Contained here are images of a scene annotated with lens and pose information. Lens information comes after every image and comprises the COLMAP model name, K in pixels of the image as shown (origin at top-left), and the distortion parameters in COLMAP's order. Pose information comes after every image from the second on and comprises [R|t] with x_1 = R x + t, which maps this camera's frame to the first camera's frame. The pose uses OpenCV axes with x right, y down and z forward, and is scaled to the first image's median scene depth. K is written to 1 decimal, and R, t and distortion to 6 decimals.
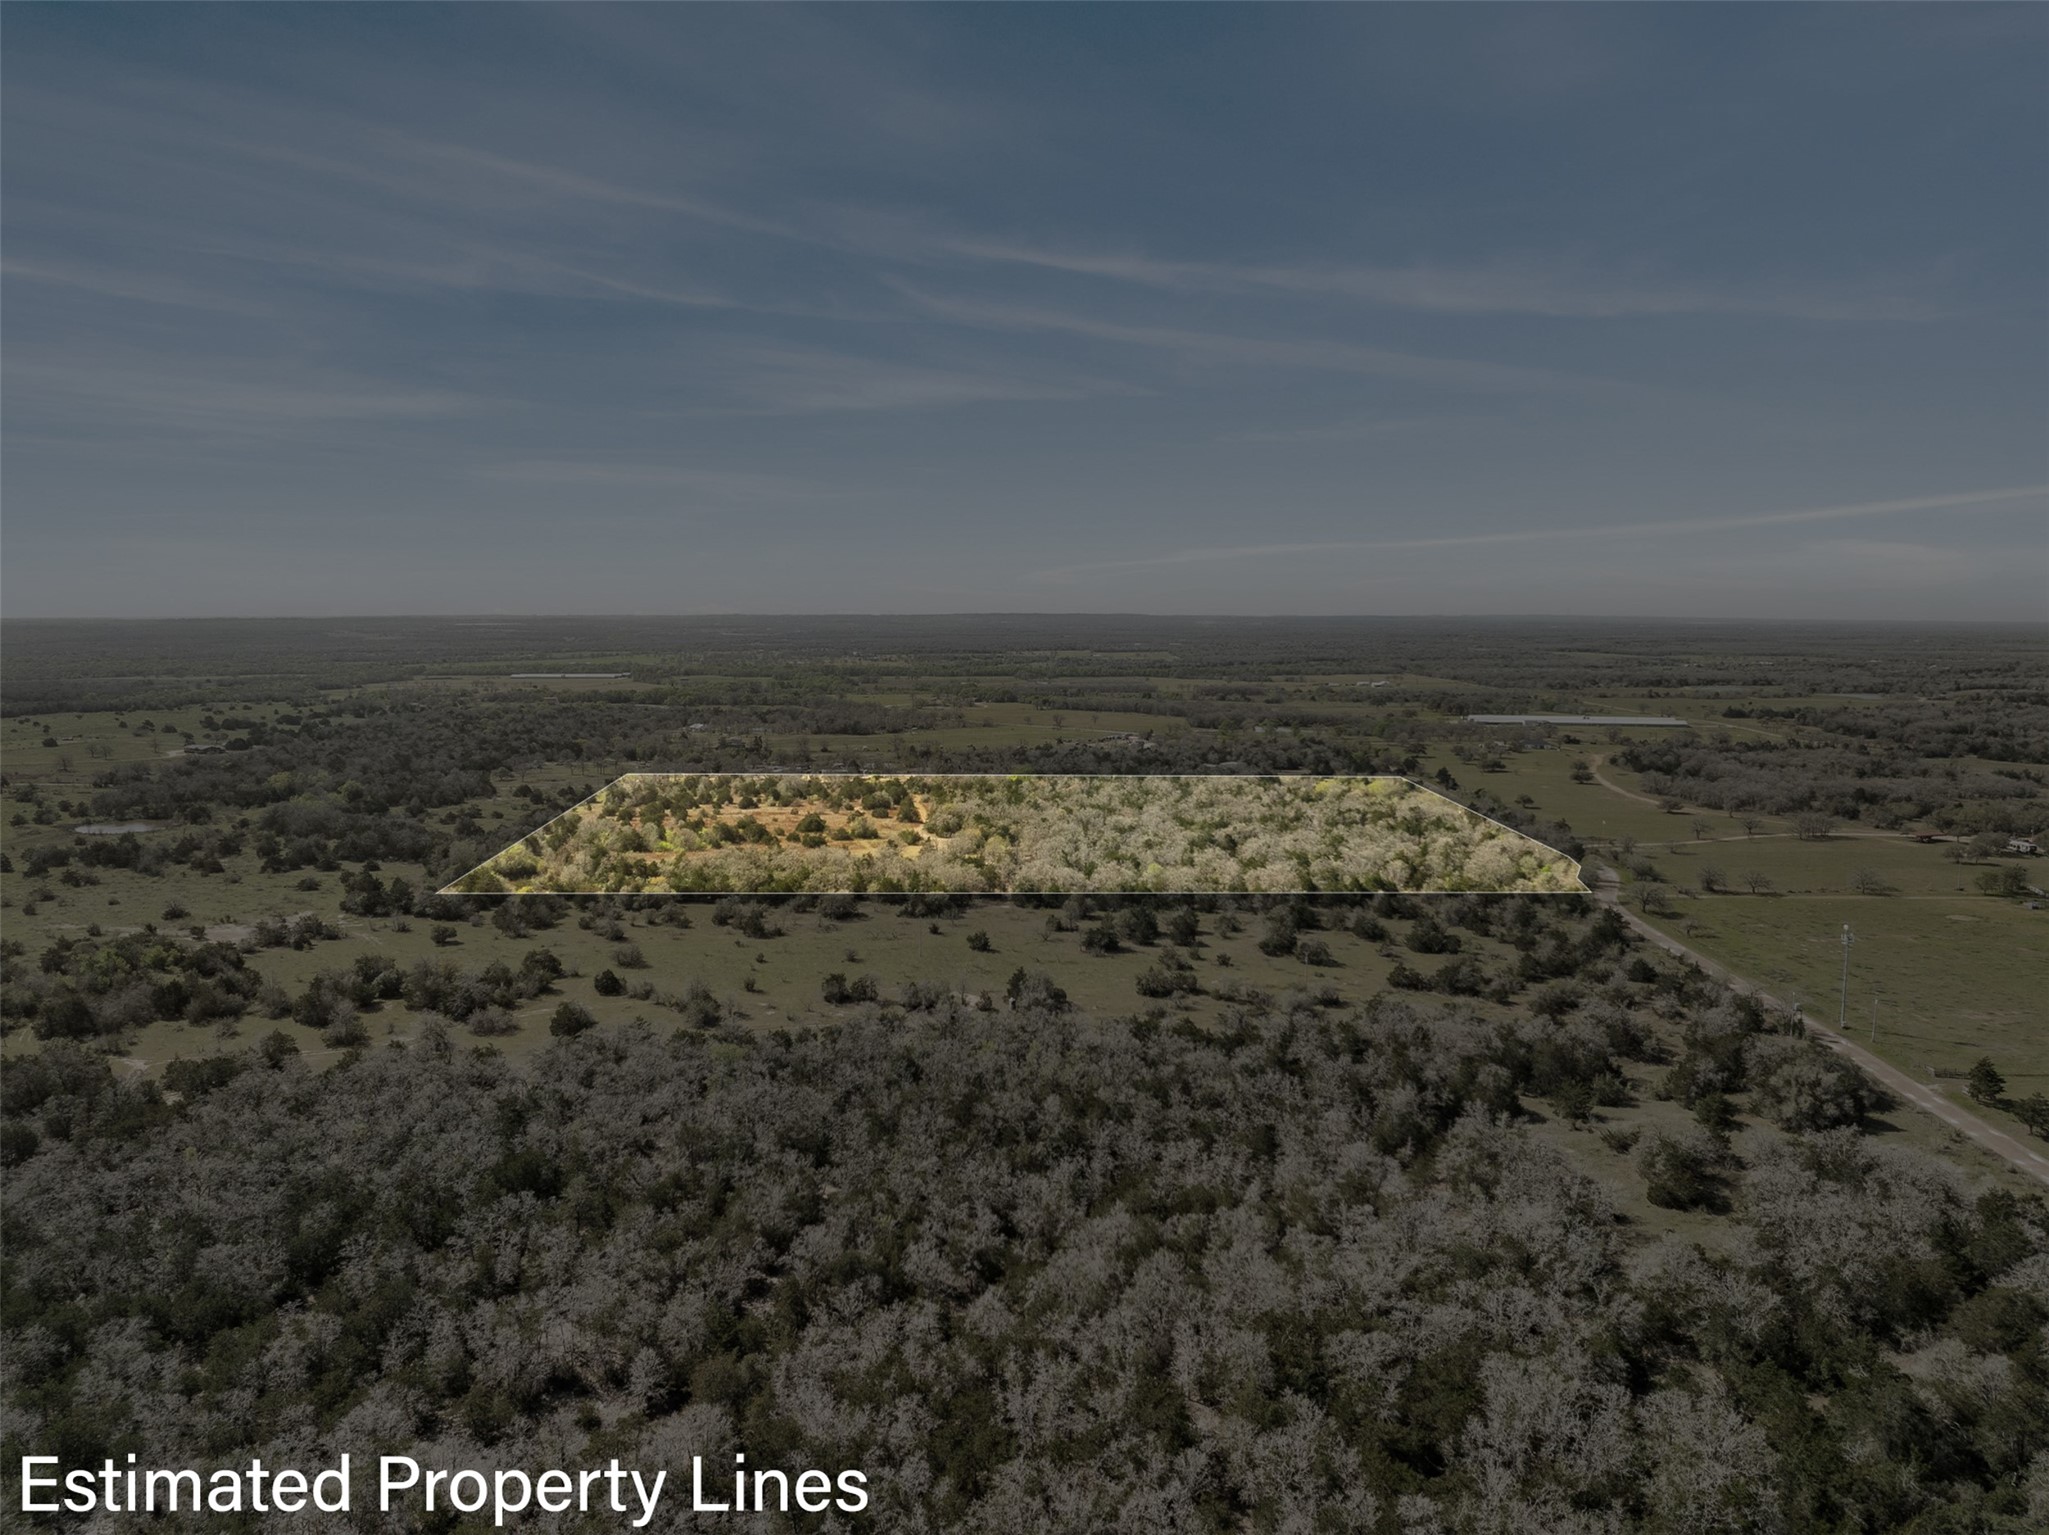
lens RADIAL K [[1427.8, 0, 1019.9], [0, 1427.8, 772.4], [0, 0, 1]] dist [-0.060717, 0.029699]
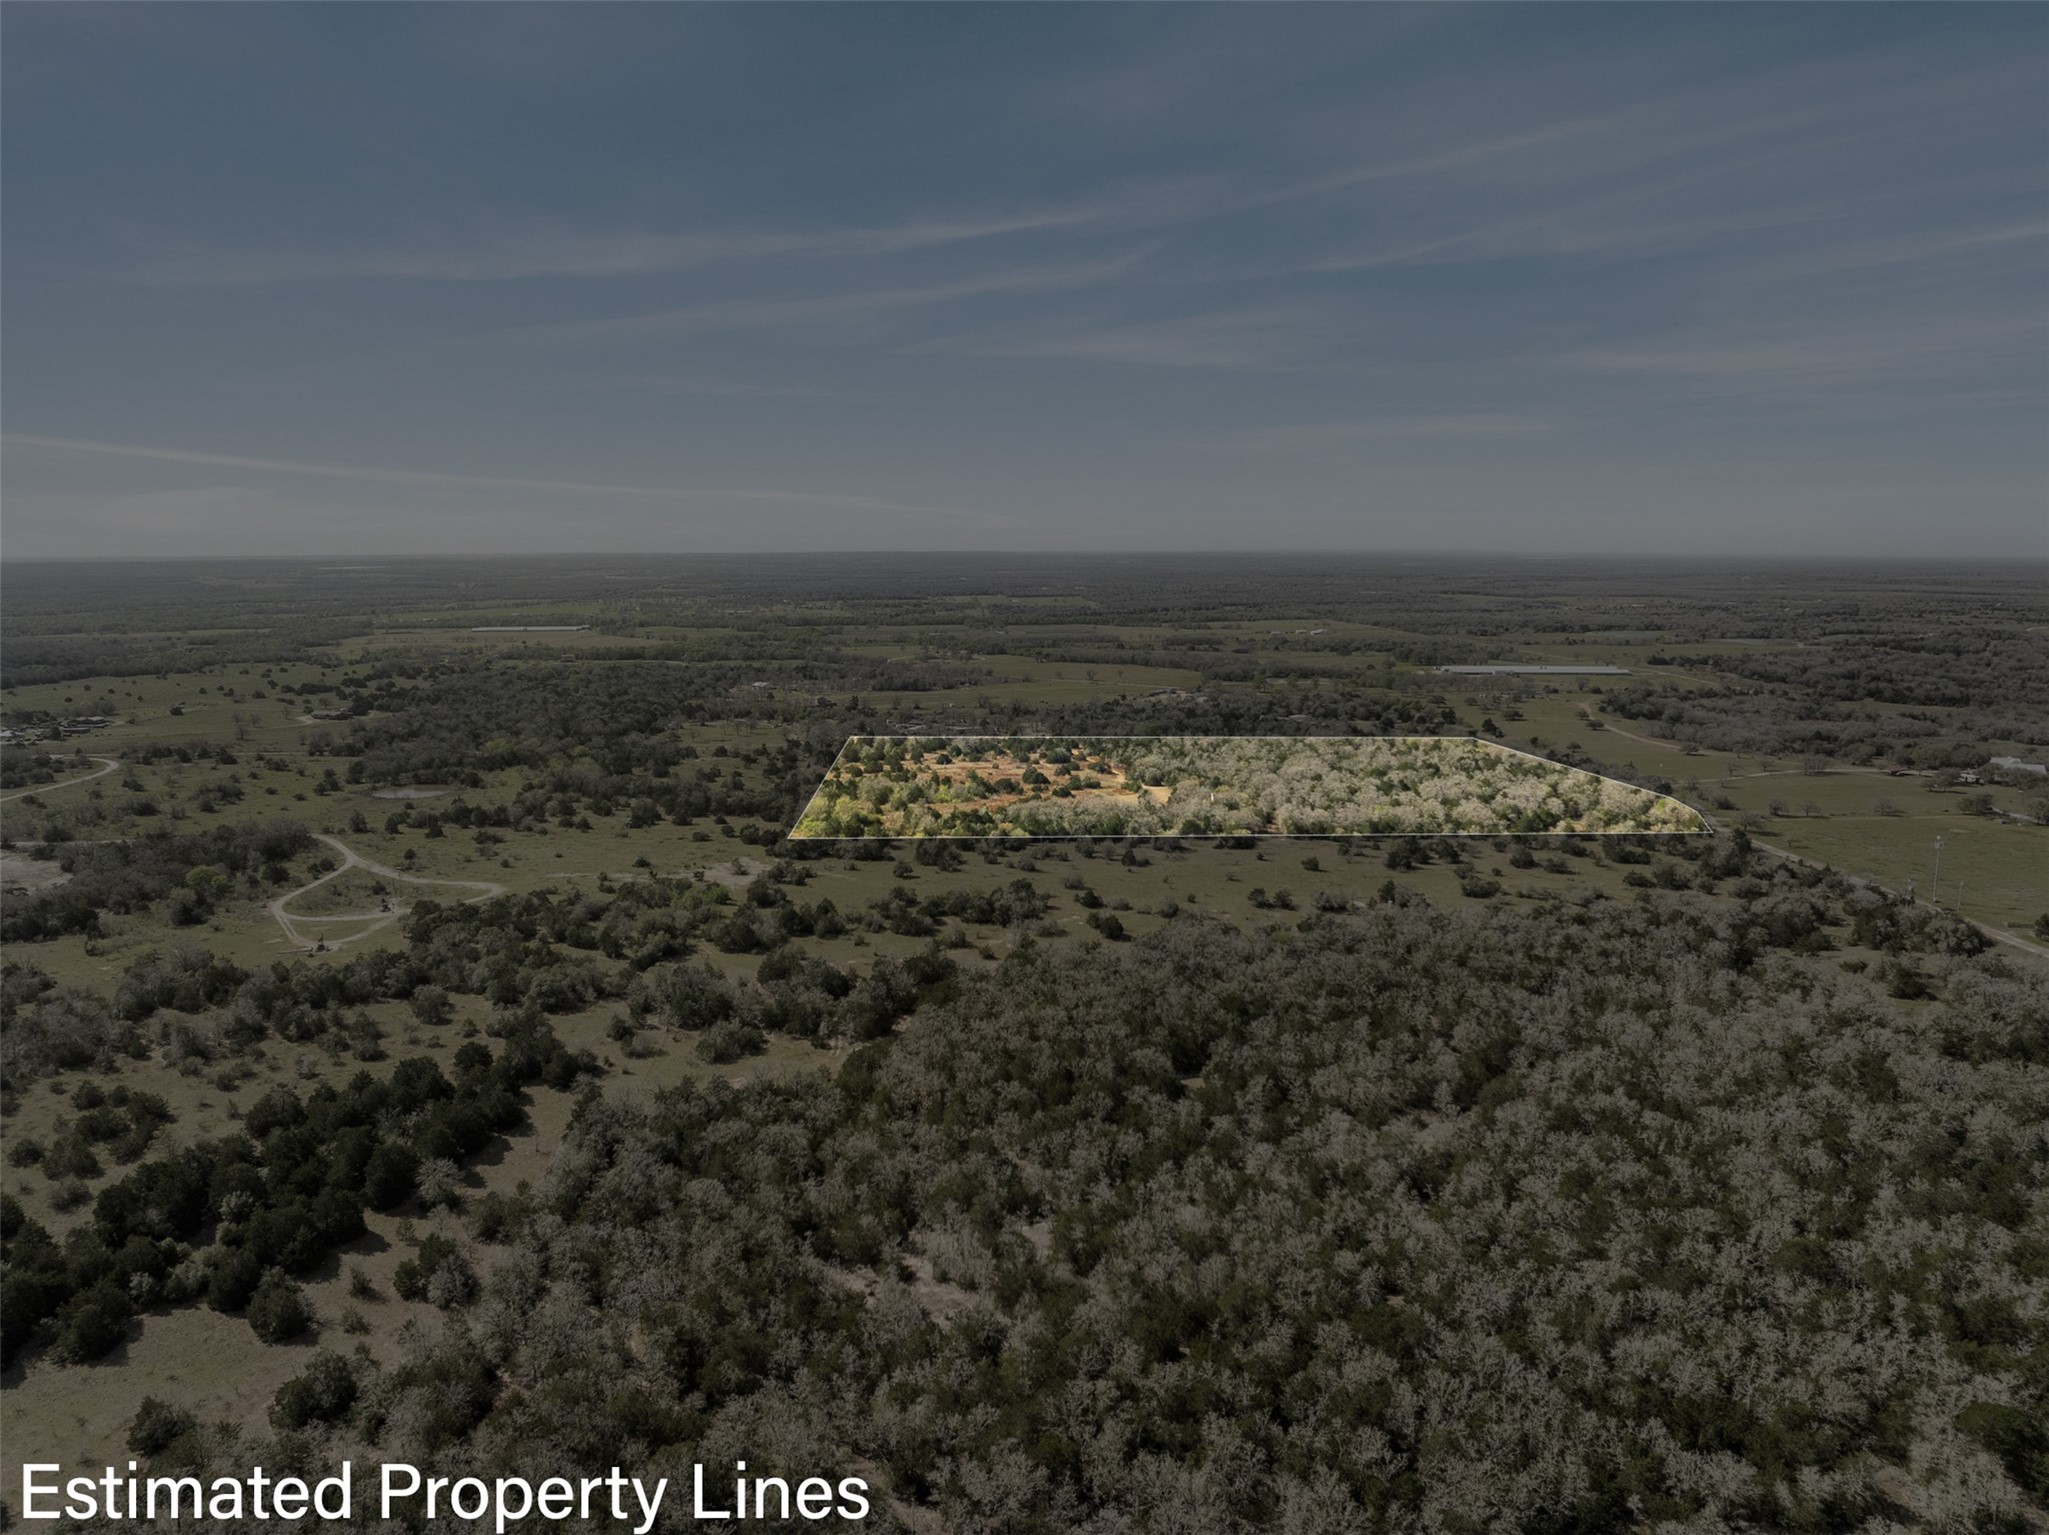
lens RADIAL K [[1427.8, 0, 1029.1], [0, 1427.8, 763.4], [0, 0, 1]] dist [-0.060717, 0.029699]
pose [[0.994136, -0.018710, 0.106503, -0.171329], [0.014673, 0.999149, 0.038558, -0.013730], [-0.107134, -0.036769, 0.993564, -0.127837]]
